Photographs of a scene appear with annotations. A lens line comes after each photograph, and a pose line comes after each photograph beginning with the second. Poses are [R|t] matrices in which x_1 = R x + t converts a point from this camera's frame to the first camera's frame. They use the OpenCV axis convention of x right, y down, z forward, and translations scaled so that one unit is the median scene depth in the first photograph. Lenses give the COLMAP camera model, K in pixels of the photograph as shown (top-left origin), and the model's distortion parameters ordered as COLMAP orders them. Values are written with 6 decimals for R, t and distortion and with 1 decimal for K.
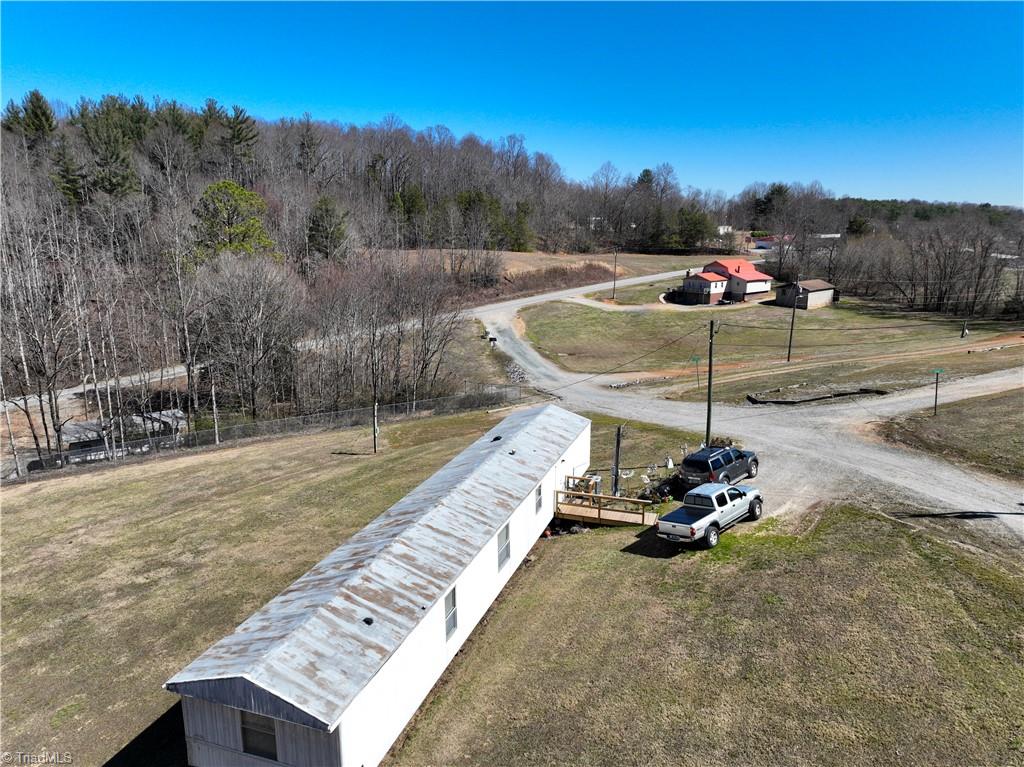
lens RADIAL K [[719.3, 0, 512.0], [0, 719.3, 383.5], [0, 0, 1]] dist [-0.000027, 0.017591]
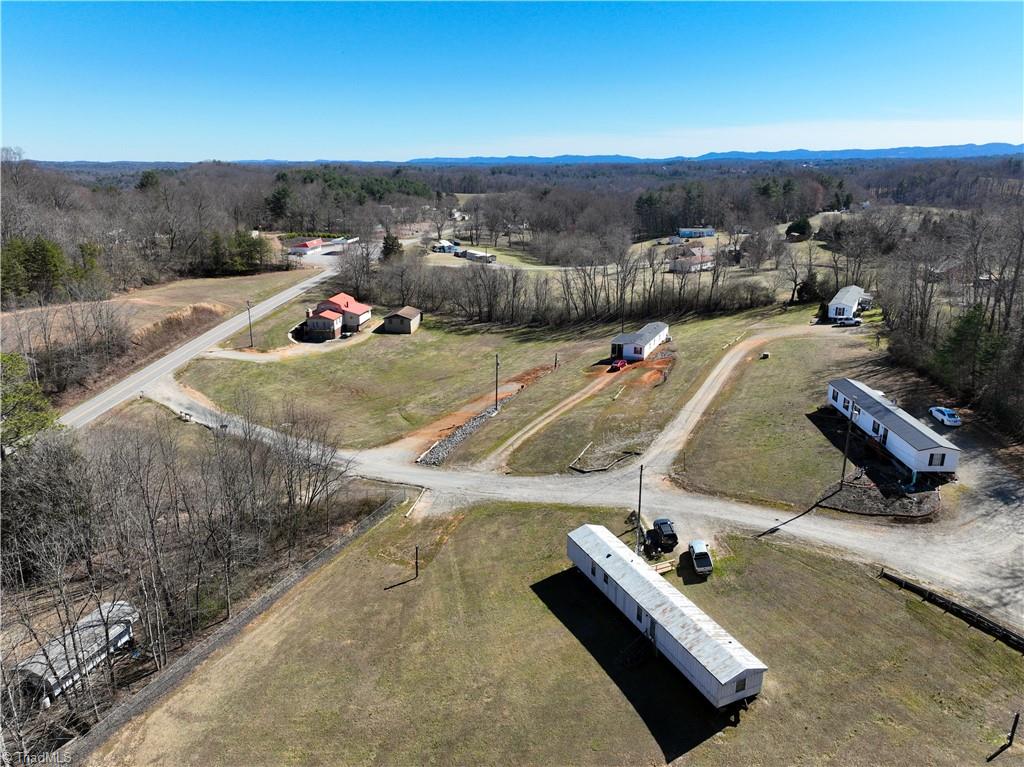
lens RADIAL K [[719.3, 0, 512.0], [0, 719.3, 383.5], [0, 0, 1]] dist [-0.000027, 0.017591]
pose [[0.733425, -0.202686, 0.648849, -0.289485], [0.157150, 0.979212, 0.128251, -0.141607], [-0.661356, 0.007904, 0.750031, -0.078474]]
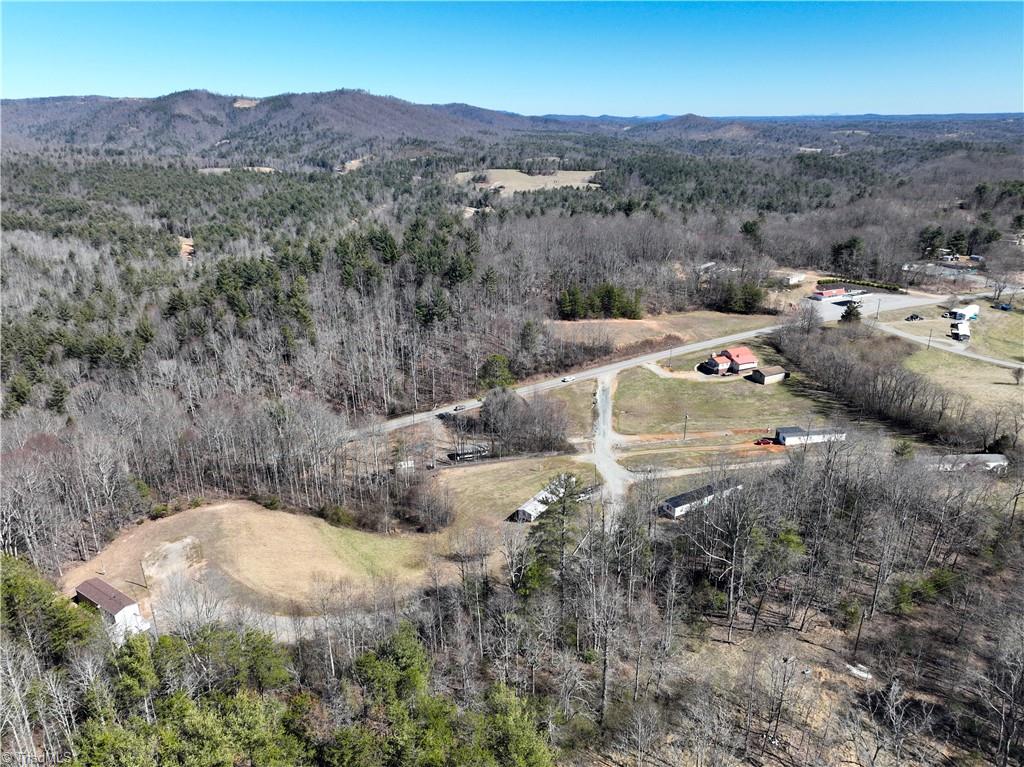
lens RADIAL K [[719.3, 0, 512.0], [0, 719.3, 383.5], [0, 0, 1]] dist [-0.000027, 0.017591]
pose [[0.965837, 0.077237, -0.247371, 0.215613], [-0.045138, 0.990101, 0.132902, -0.314354], [0.255188, -0.117196, 0.959763, -0.994417]]
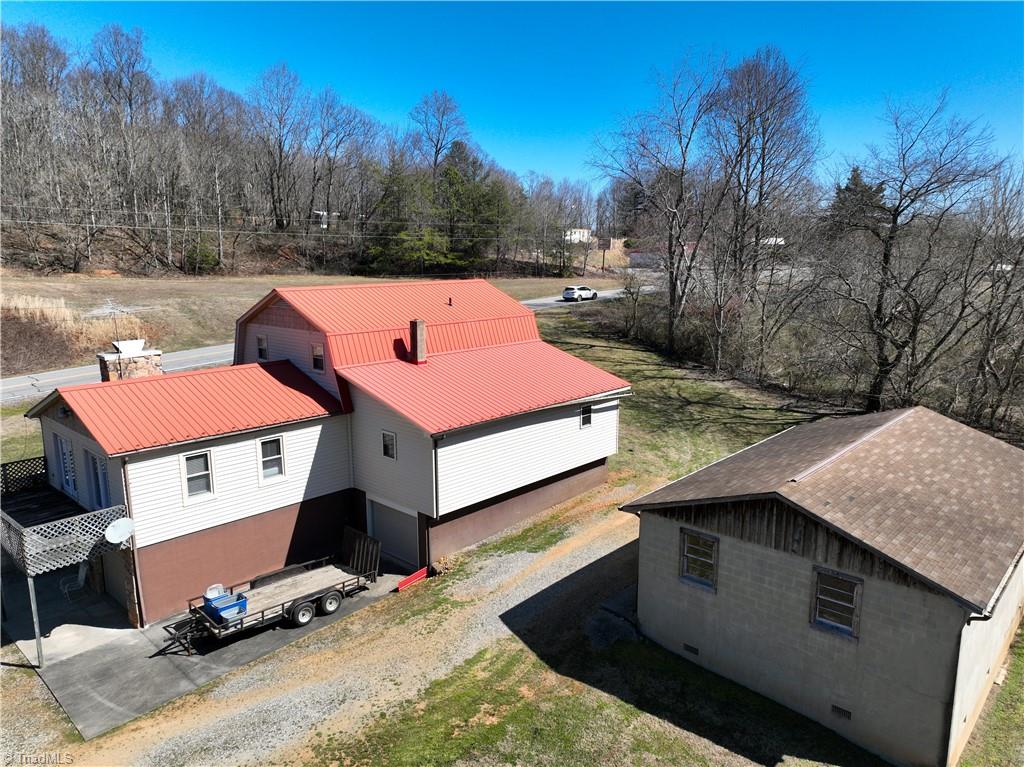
lens RADIAL K [[719.3, 0, 512.0], [0, 719.3, 383.5], [0, 0, 1]] dist [-0.000027, 0.017591]
pose [[0.992208, -0.028363, 0.121318, 0.320407], [0.033616, 0.998574, -0.041481, -0.143598], [-0.119968, 0.045236, 0.991747, 0.848402]]
